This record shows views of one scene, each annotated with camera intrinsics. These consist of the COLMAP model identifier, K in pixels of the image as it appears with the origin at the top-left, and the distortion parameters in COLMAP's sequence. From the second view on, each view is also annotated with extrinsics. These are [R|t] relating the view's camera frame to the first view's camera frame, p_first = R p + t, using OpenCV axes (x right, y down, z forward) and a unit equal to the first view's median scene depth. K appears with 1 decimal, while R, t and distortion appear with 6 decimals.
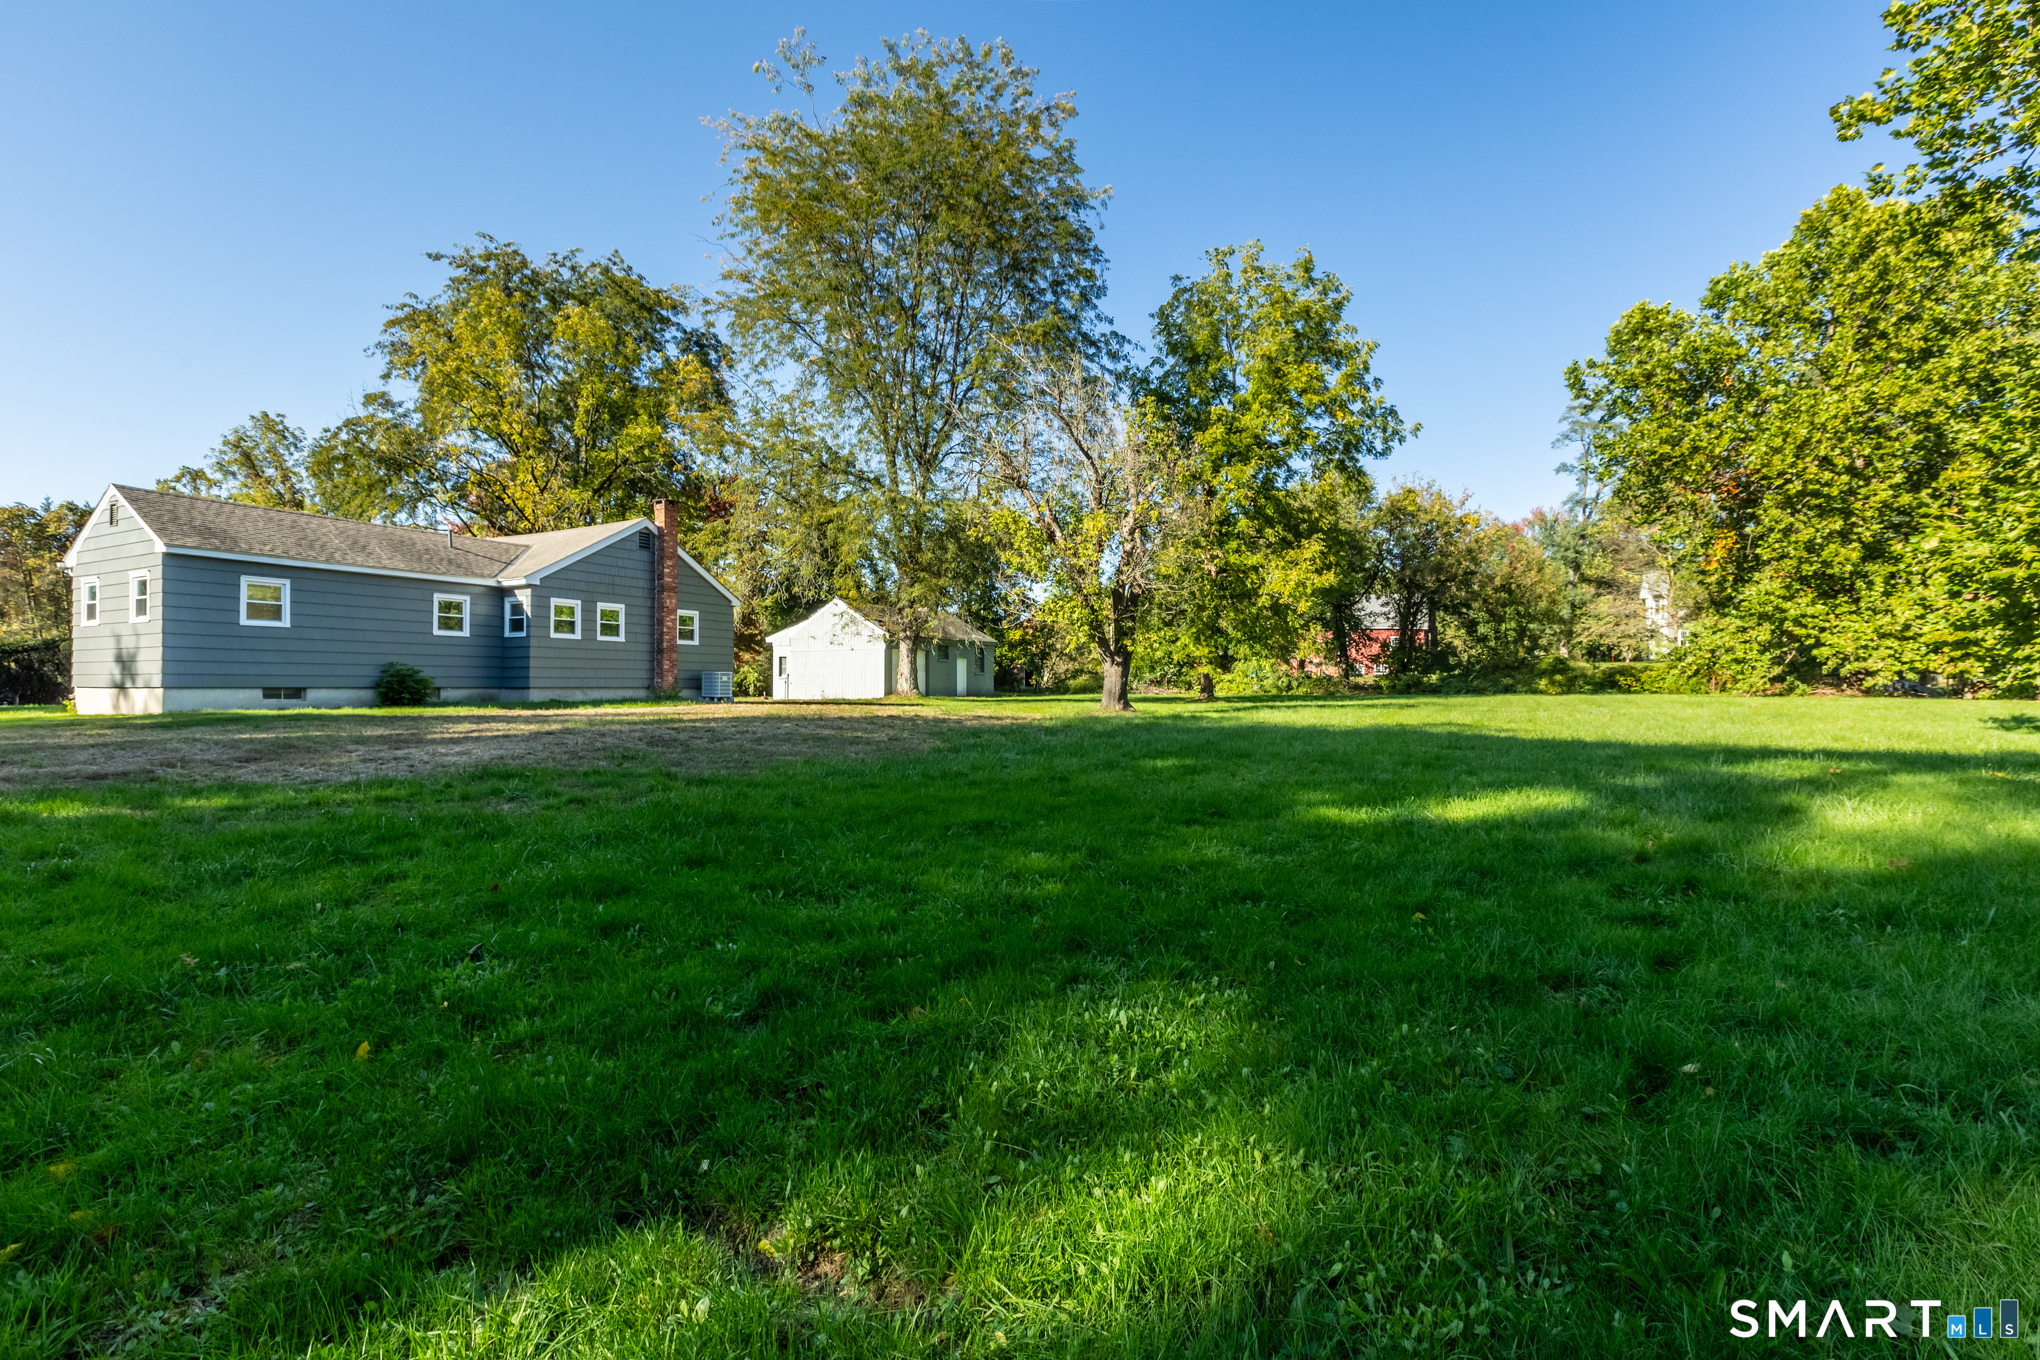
lens RADIAL K [[921.8, 0, 1020.4], [0, 921.8, 684.6], [0, 0, 1]] dist [-0.004688, -0.000308]
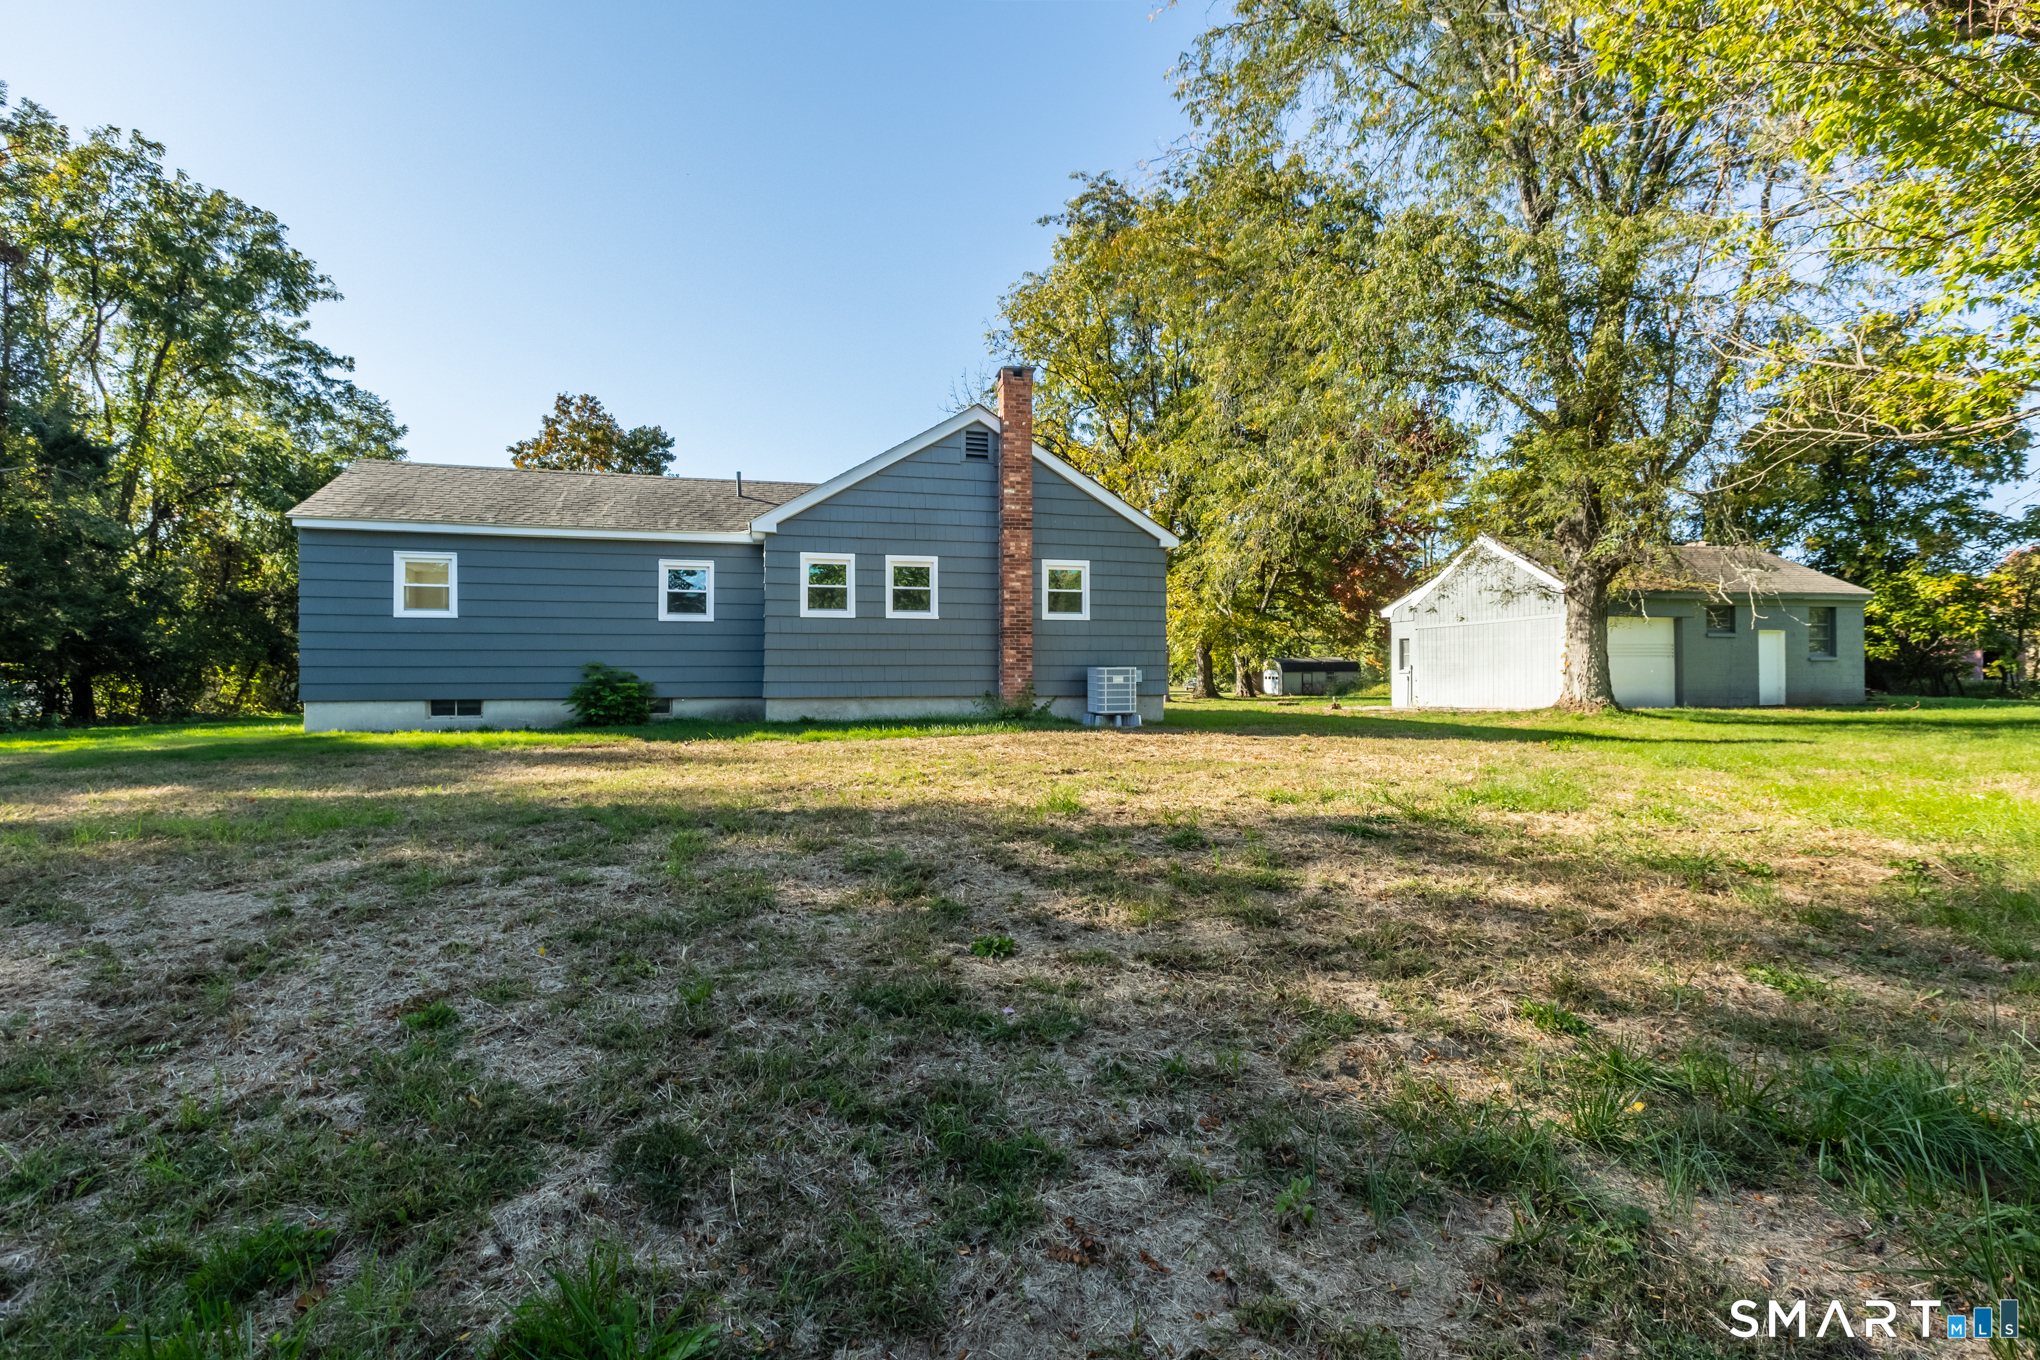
lens RADIAL K [[921.8, 0, 1018.0], [0, 921.8, 679.5], [0, 0, 1]] dist [-0.004688, -0.000308]
pose [[0.684722, -0.006785, -0.728773, 0.038027], [0.008634, 0.999962, -0.001198, -0.006942], [0.728753, -0.005472, 0.684755, 0.659317]]
